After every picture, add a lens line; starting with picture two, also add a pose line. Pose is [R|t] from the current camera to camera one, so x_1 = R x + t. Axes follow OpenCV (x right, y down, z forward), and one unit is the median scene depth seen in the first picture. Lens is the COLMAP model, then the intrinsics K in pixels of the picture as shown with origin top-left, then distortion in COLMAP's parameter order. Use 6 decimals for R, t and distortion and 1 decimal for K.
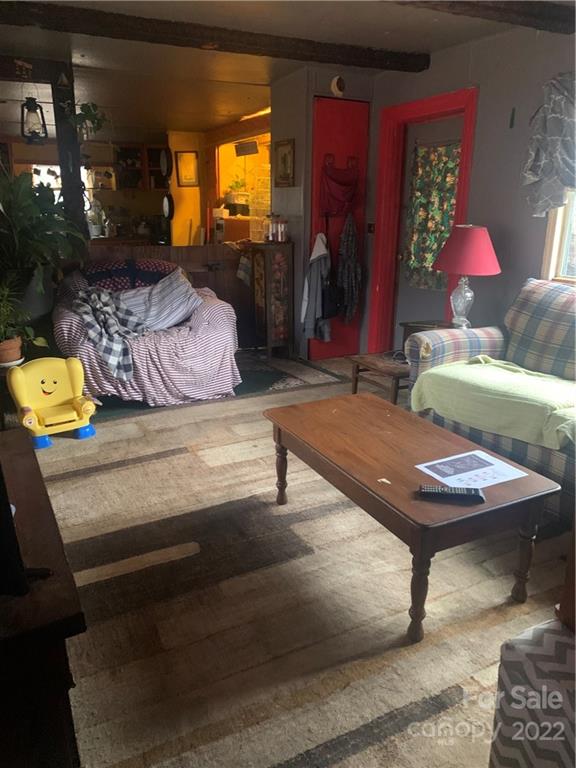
lens RADIAL K [[583.8, 0, 286.5], [0, 583.8, 368.9], [0, 0, 1]] dist [0.032044, -0.000553]
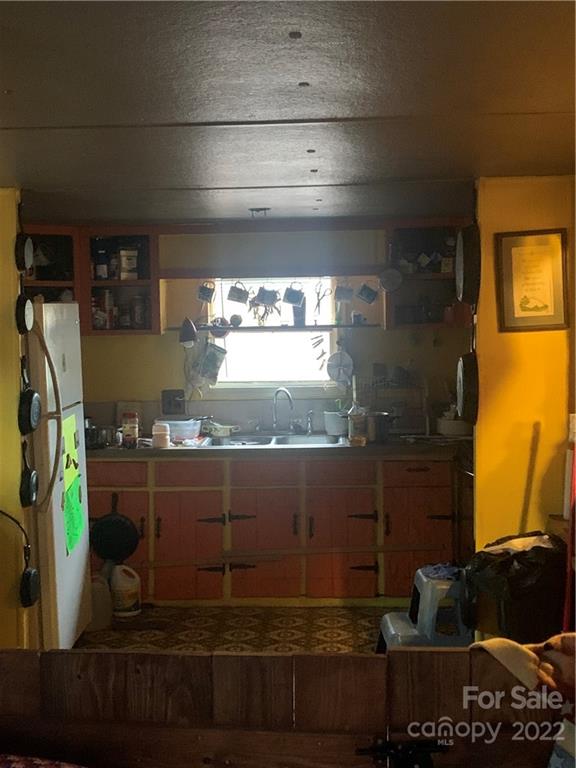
lens RADIAL K [[1069.3, 0, 288.0], [0, 1069.3, 384.0], [0, 0, 1]] dist [0.101450, 0.009780]
pose [[0.867061, 0.023477, -0.497648, 0.017662], [-0.124811, 0.977271, -0.171357, -0.154968], [0.482314, 0.210689, 0.850284, 0.408068]]
